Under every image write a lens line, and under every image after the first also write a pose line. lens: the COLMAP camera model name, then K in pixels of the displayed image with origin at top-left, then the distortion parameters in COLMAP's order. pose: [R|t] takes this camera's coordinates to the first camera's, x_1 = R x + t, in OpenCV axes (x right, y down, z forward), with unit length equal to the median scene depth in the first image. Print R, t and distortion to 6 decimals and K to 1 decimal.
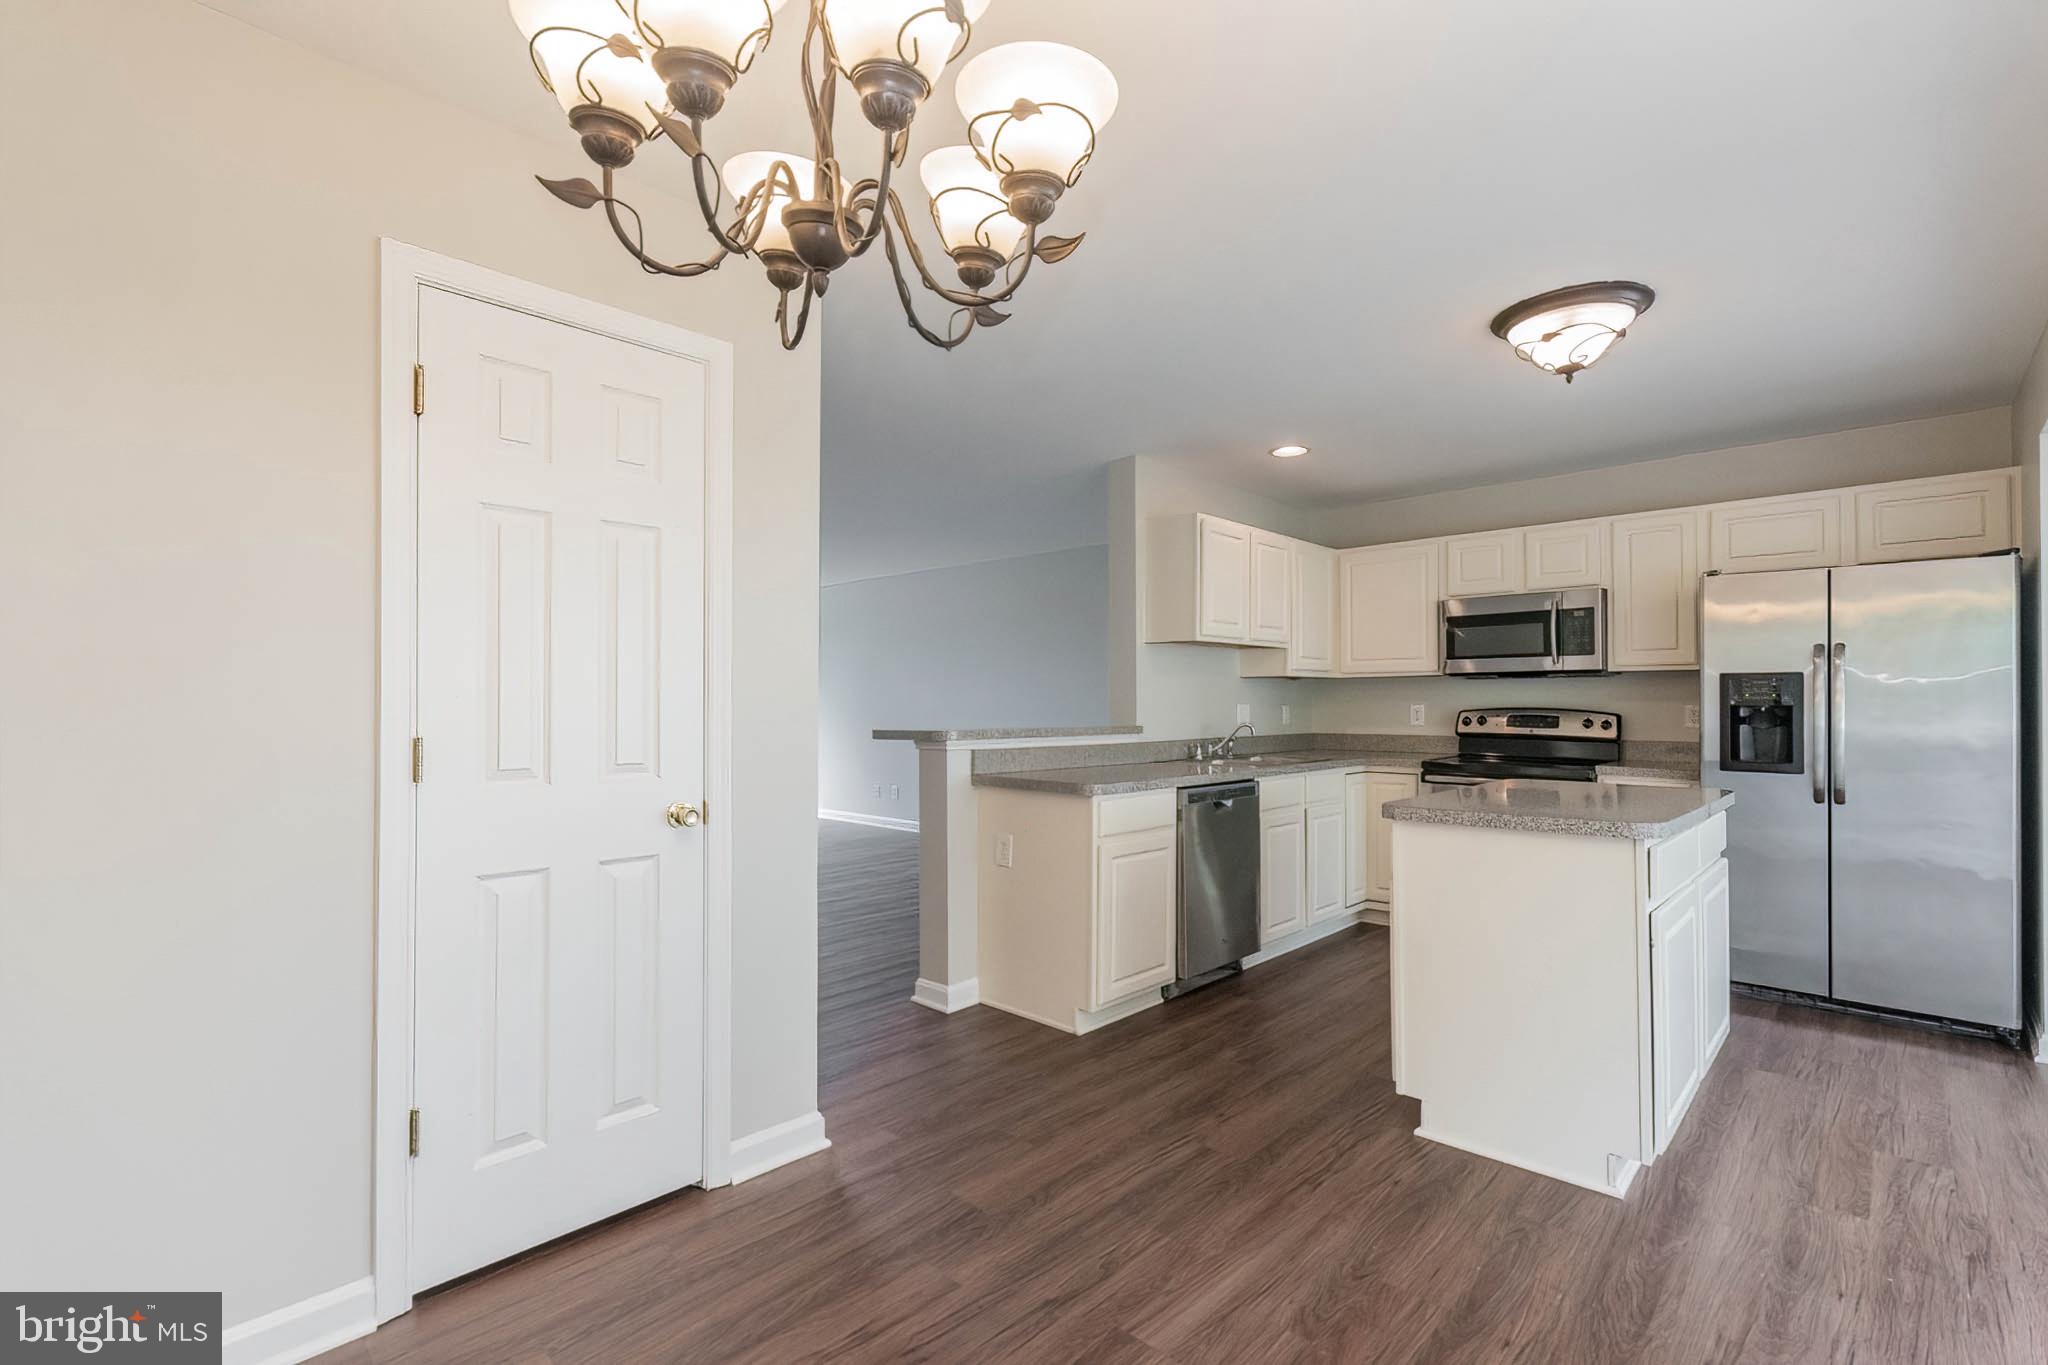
lens RADIAL K [[929.8, 0, 1013.3], [0, 929.8, 692.9], [0, 0, 1]] dist [0.004475, 0.000445]
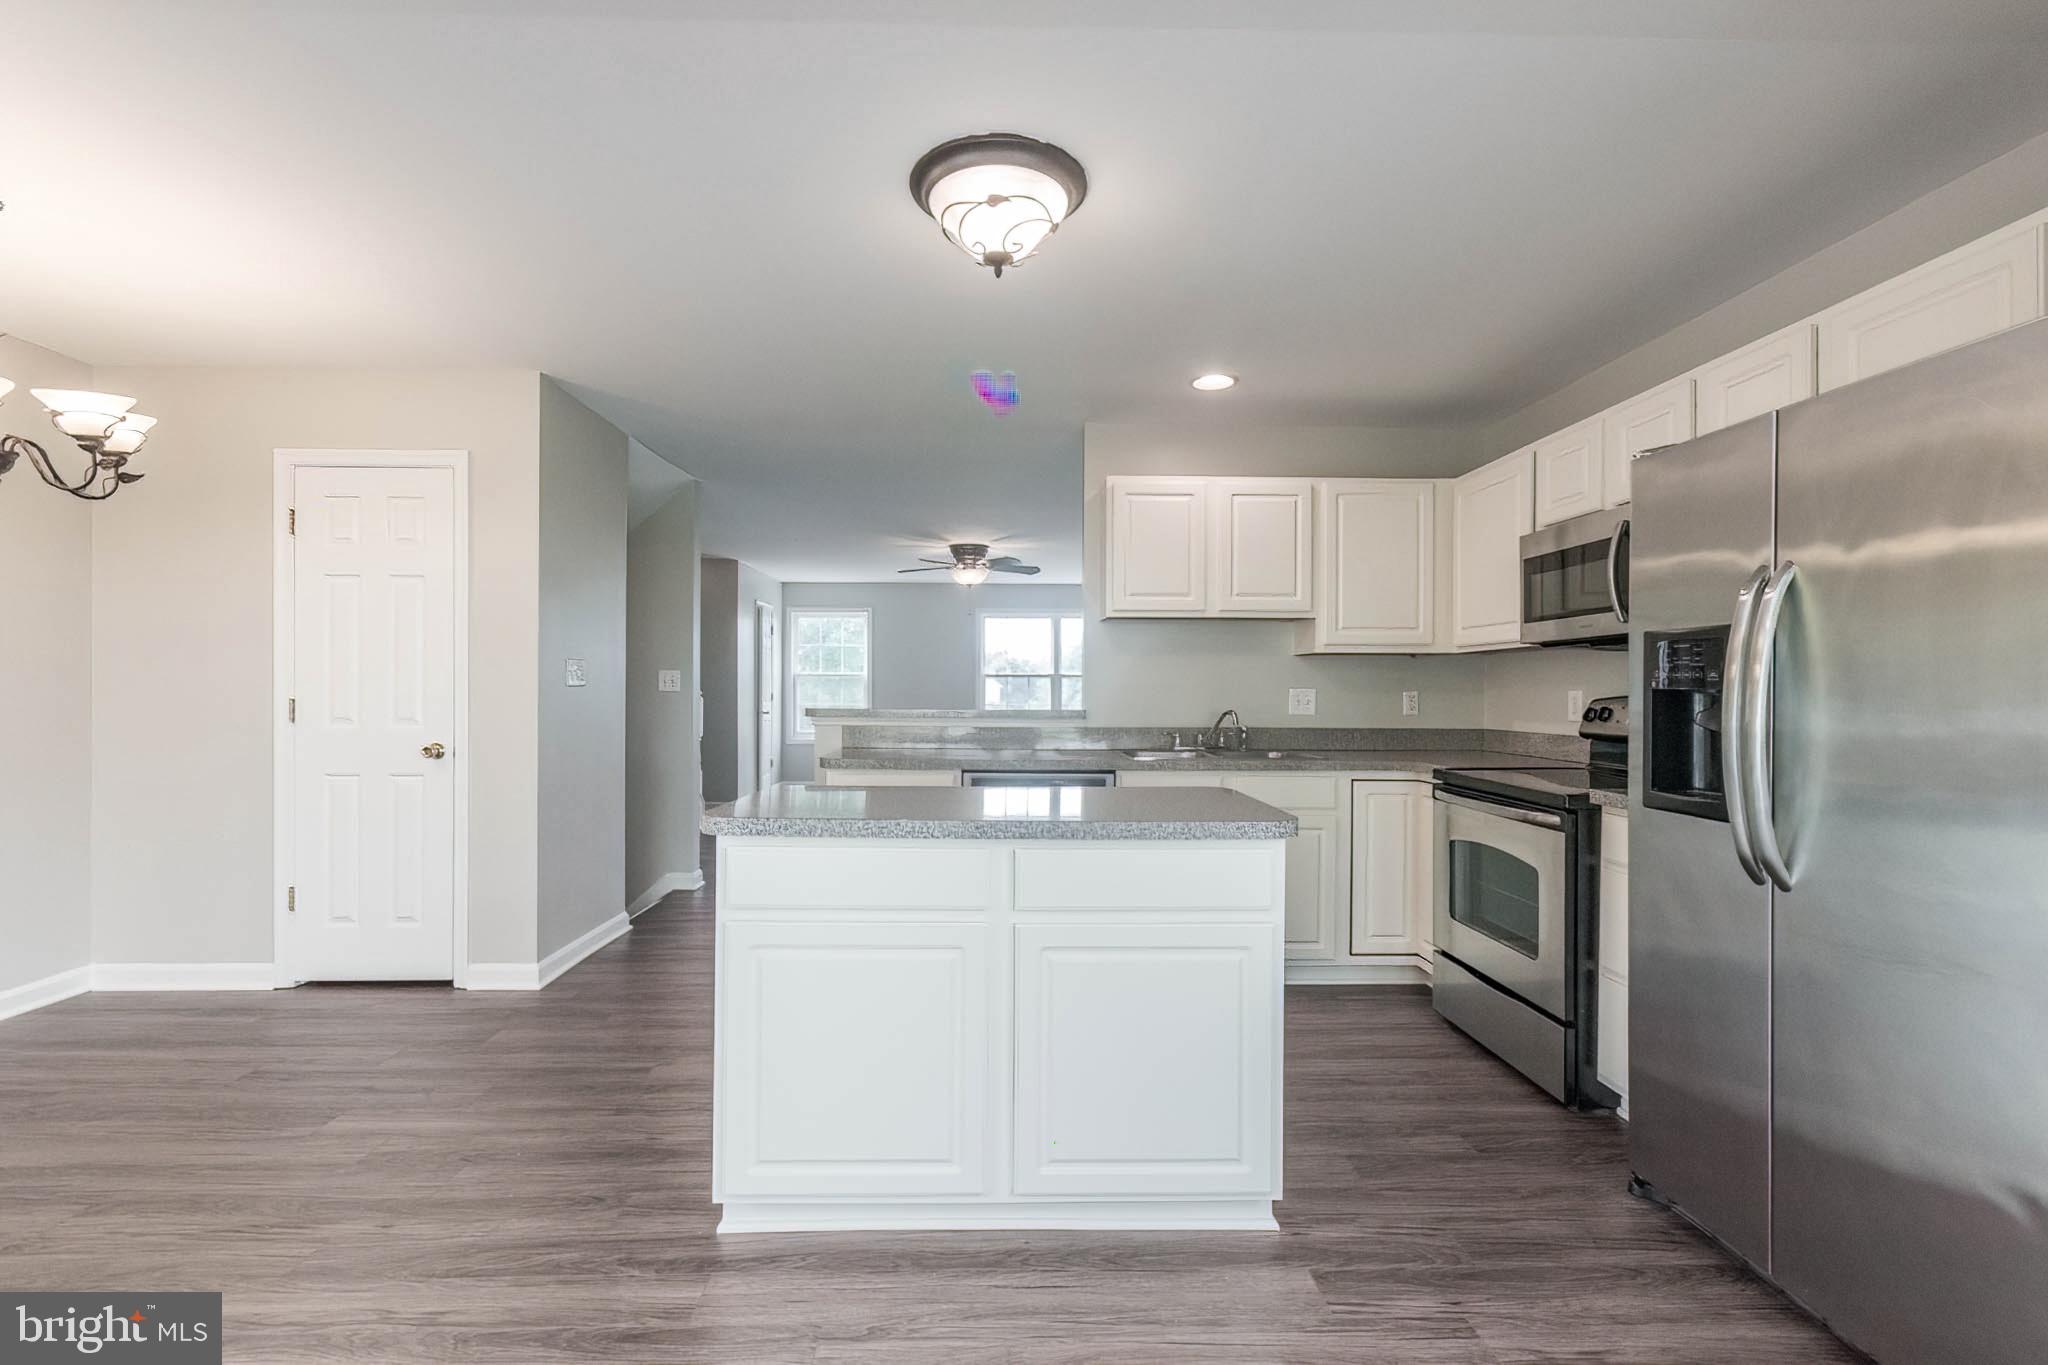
lens RADIAL K [[911.3, 0, 1005.8], [0, 911.3, 688.3], [0, 0, 1]] dist [0.000106, 0.000470]
pose [[0.705864, 0.003142, -0.708340, 0.792200], [0.003148, 0.999966, 0.007572, 0.007064], [0.708340, -0.007575, 0.705831, 0.315031]]
